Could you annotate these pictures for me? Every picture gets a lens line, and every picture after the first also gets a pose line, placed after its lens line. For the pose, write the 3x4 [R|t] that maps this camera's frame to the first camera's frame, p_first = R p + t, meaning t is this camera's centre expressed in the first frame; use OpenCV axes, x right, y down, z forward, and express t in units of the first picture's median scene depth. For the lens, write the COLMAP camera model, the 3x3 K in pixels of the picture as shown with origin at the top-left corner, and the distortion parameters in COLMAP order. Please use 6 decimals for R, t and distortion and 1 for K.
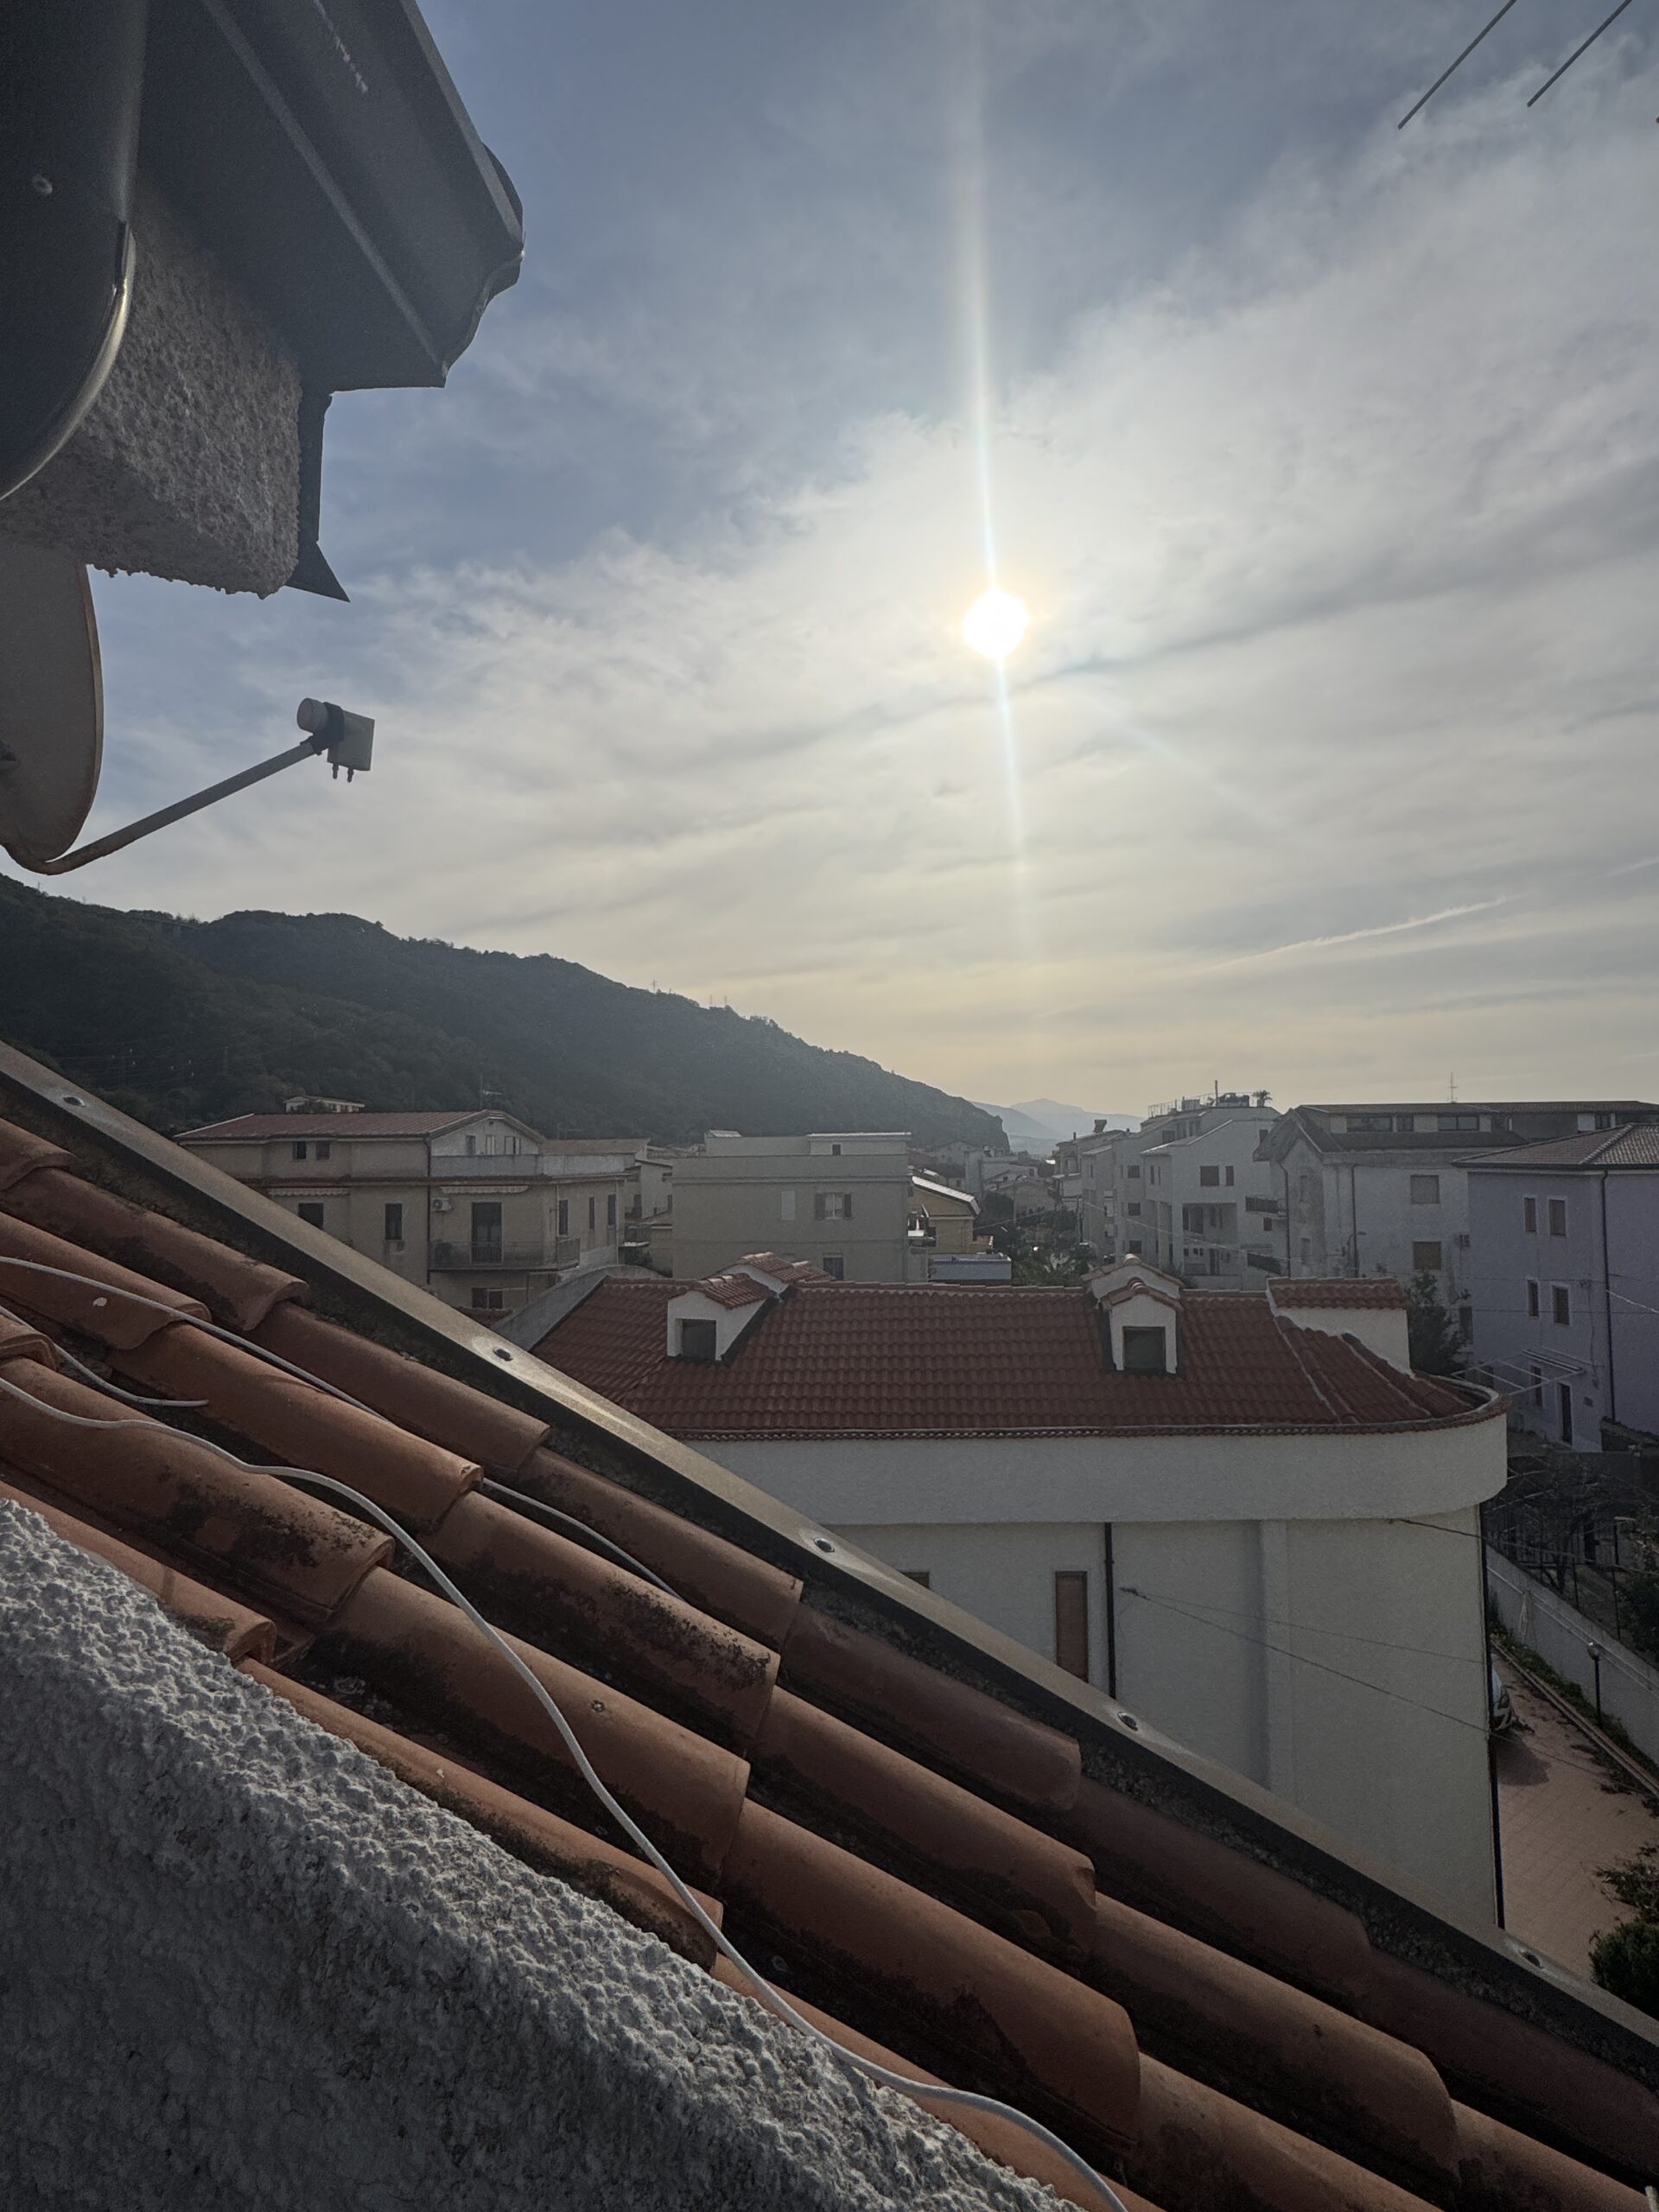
lens RADIAL K [[1156.5, 0, 824.6], [0, 1156.5, 1095.9], [0, 0, 1]] dist [-0.002302, 0.000337]
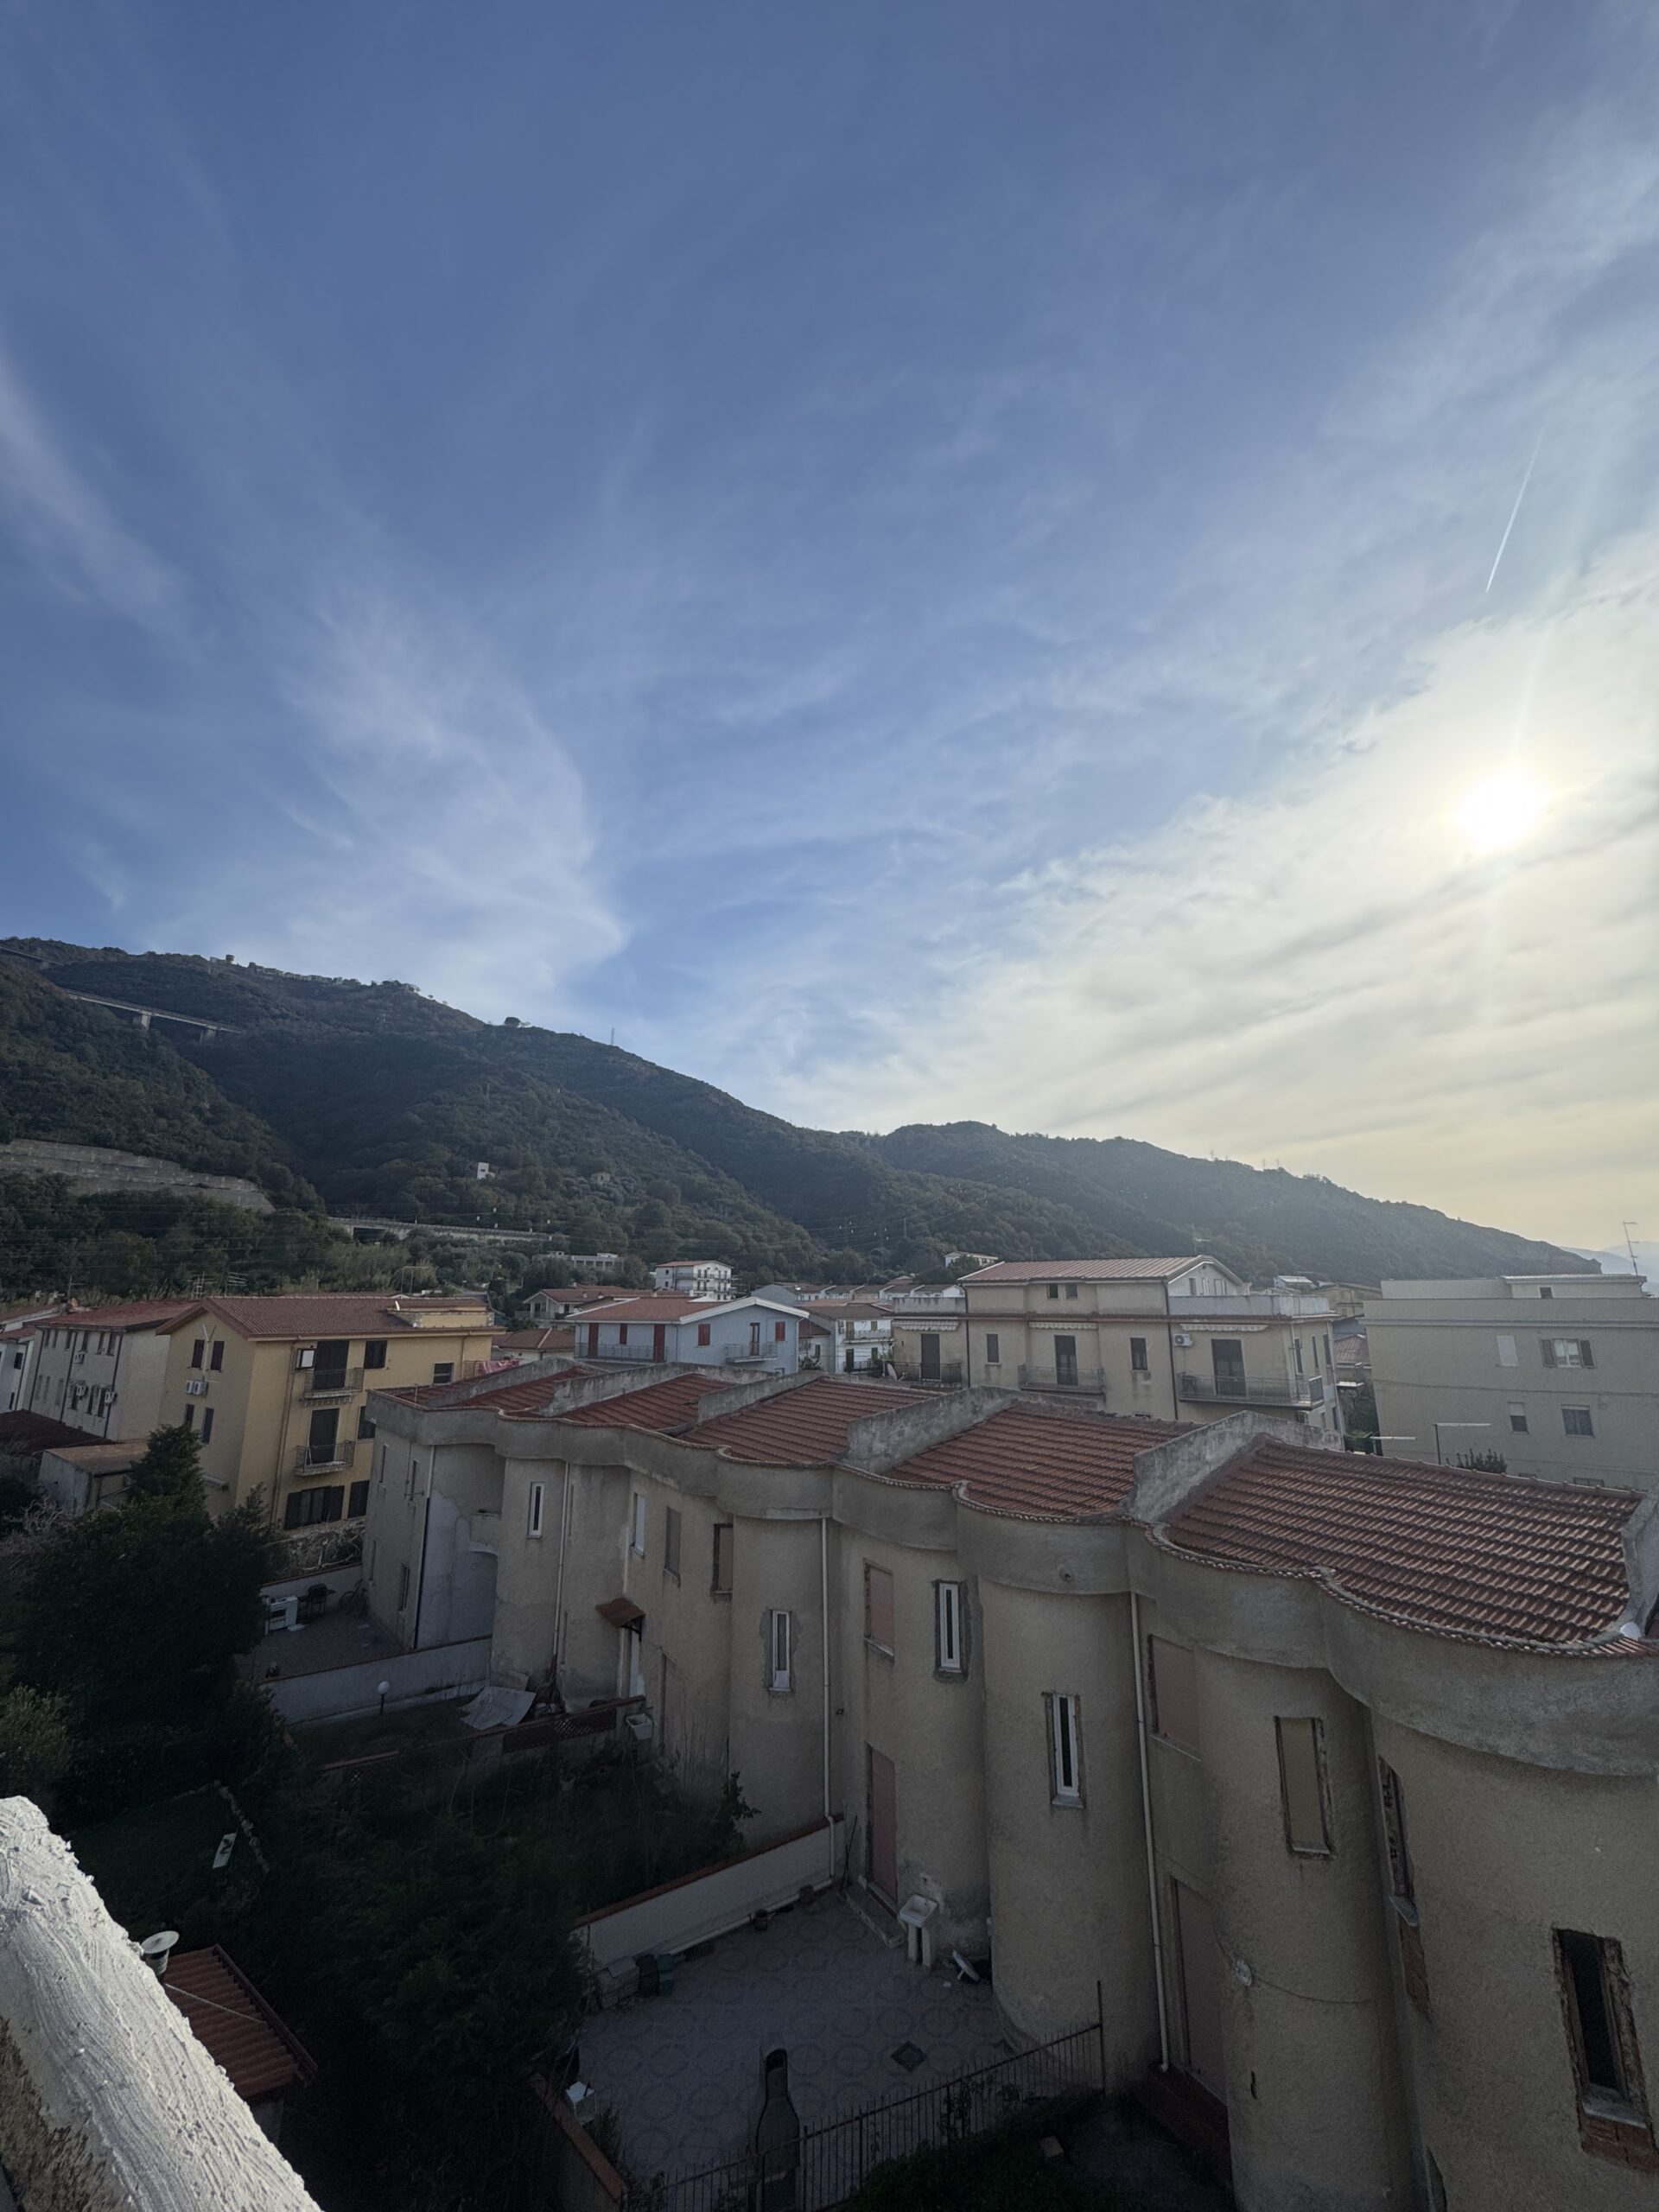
lens RADIAL K [[881.1, 0, 843.9], [0, 881.1, 1087.8], [0, 0, 1]] dist [-0.000019, 0.000212]
pose [[0.856988, -0.112412, -0.502927, -0.114578], [0.019863, 0.982399, -0.185735, 0.003249], [0.514954, 0.149184, 0.844137, 0.043284]]
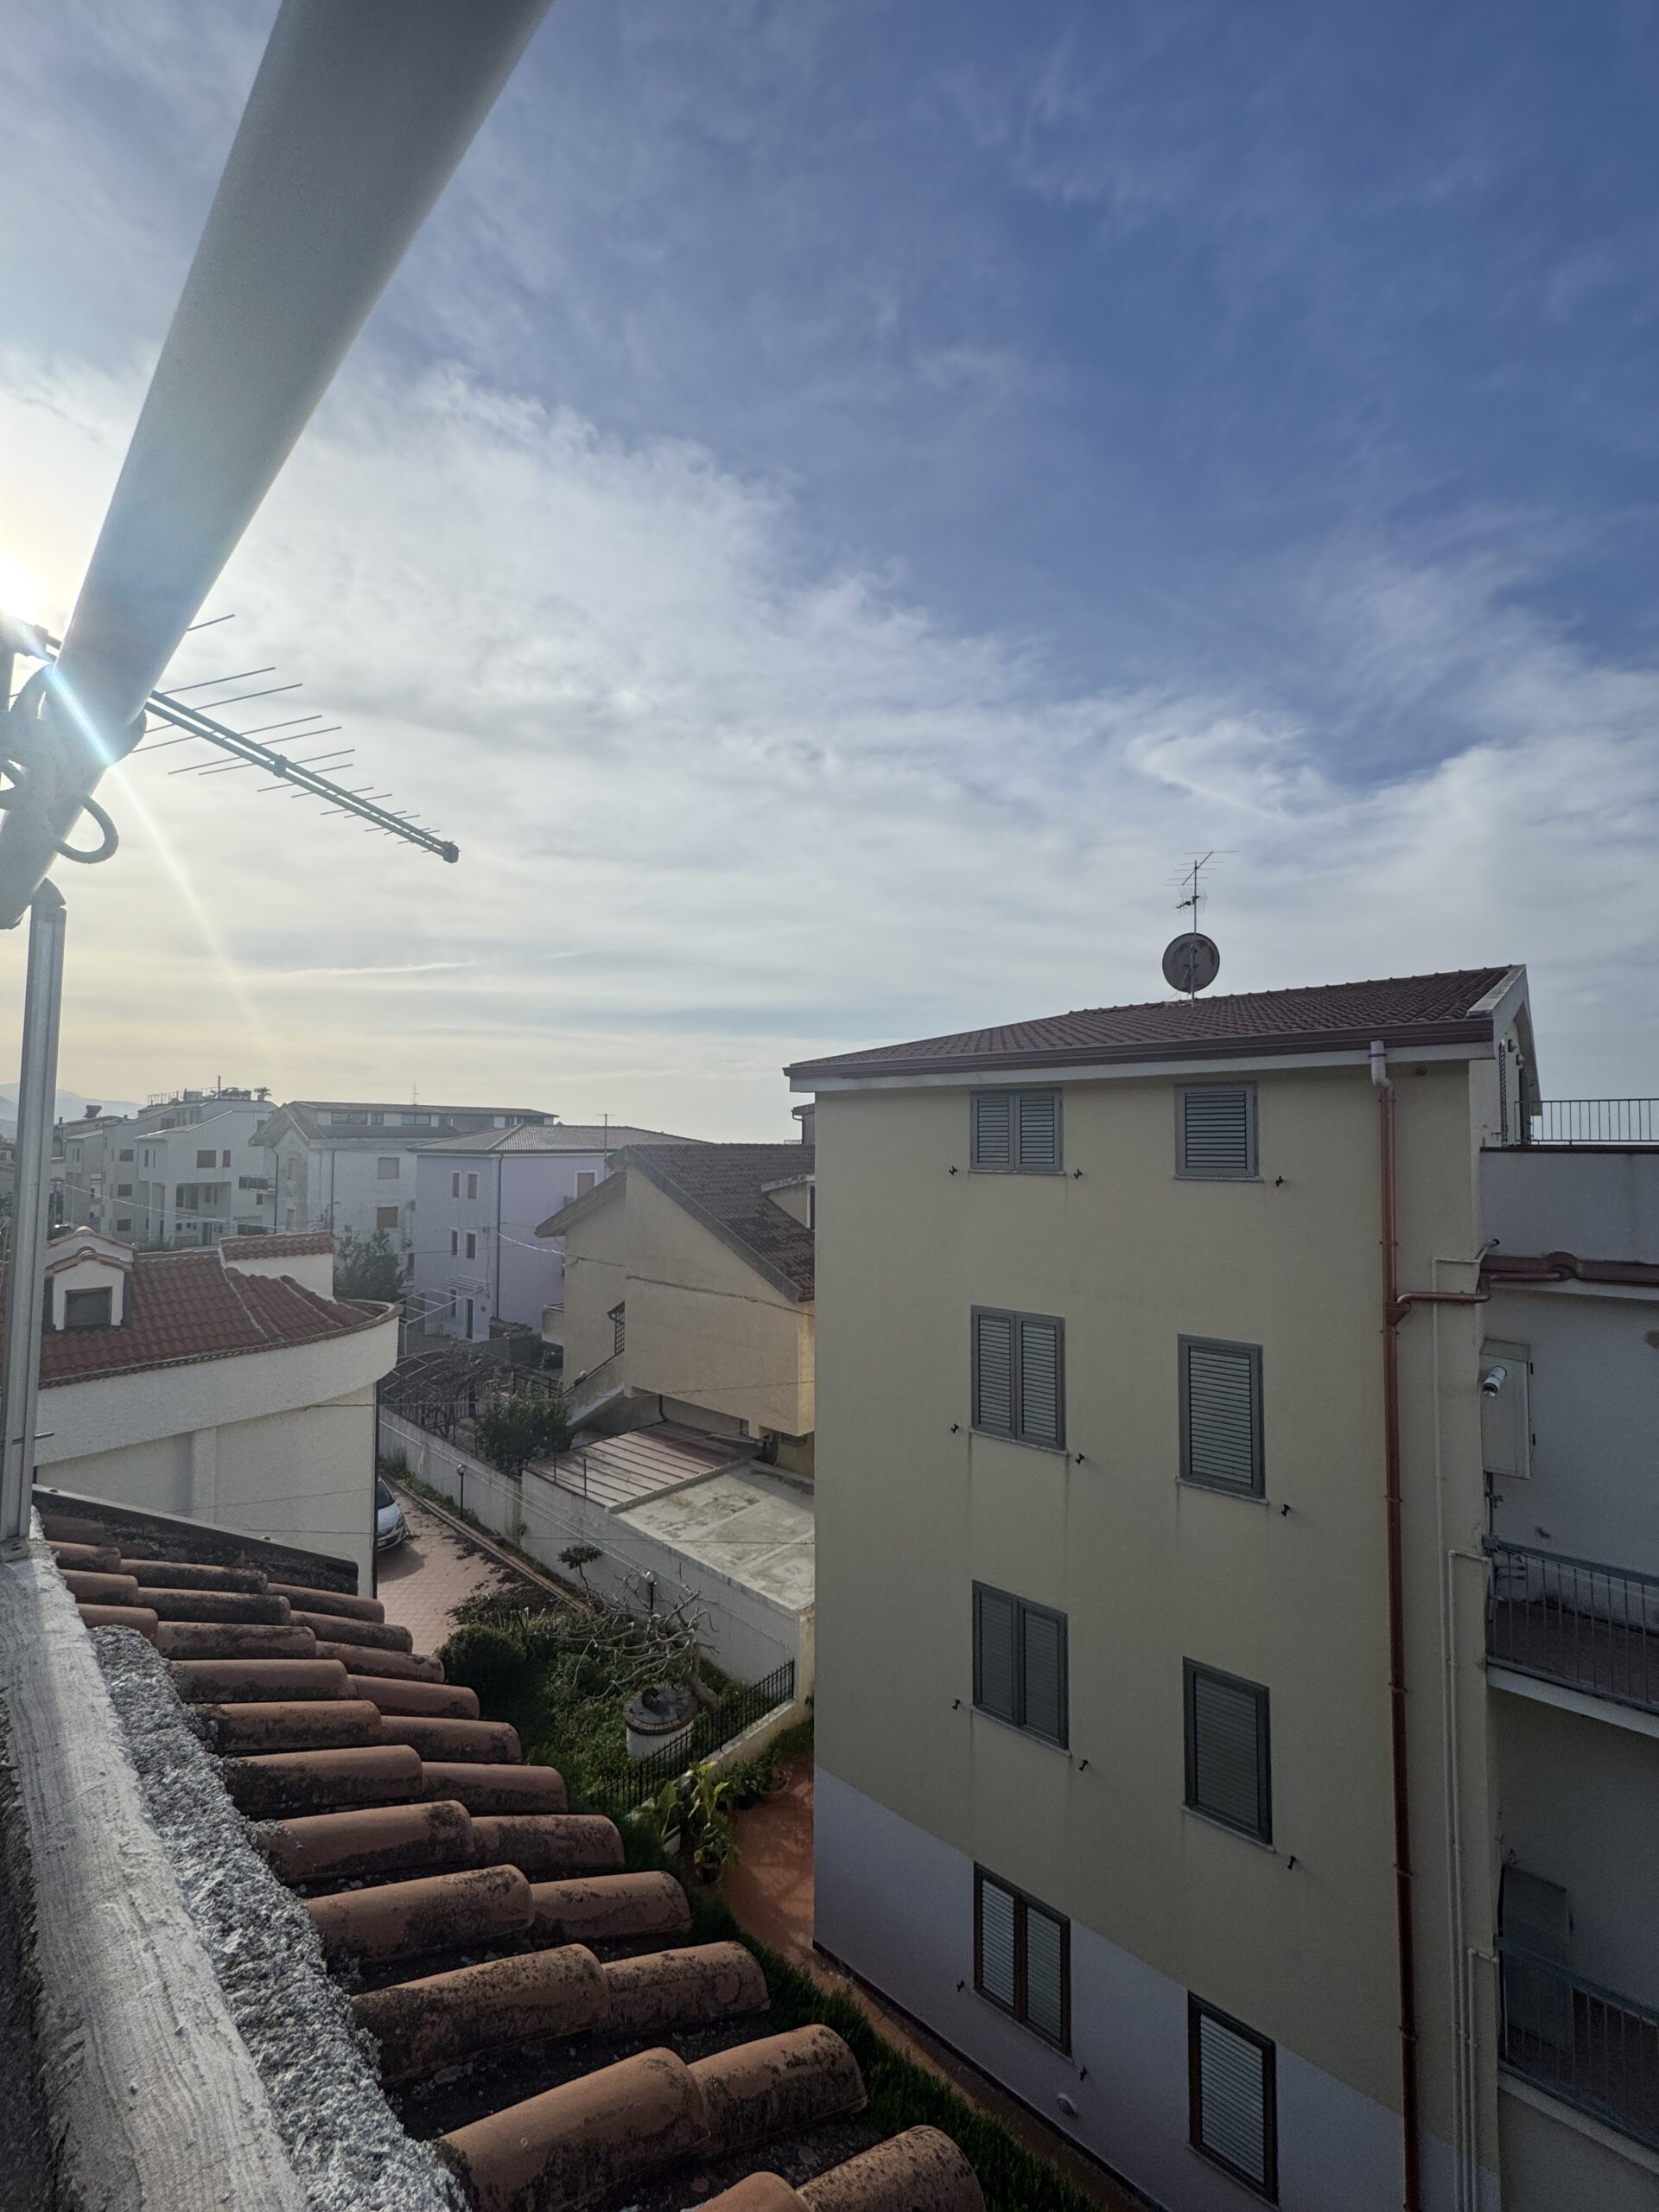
lens RADIAL K [[886.9, 0, 826.5], [0, 886.9, 1105.0], [0, 0, 1]] dist [-0.001831, 0.000413]
pose [[0.603301, 0.044772, 0.796256, 0.002962], [-0.051425, 0.998529, -0.017181, -0.000801], [-0.795854, -0.030582, 0.604716, -0.025770]]
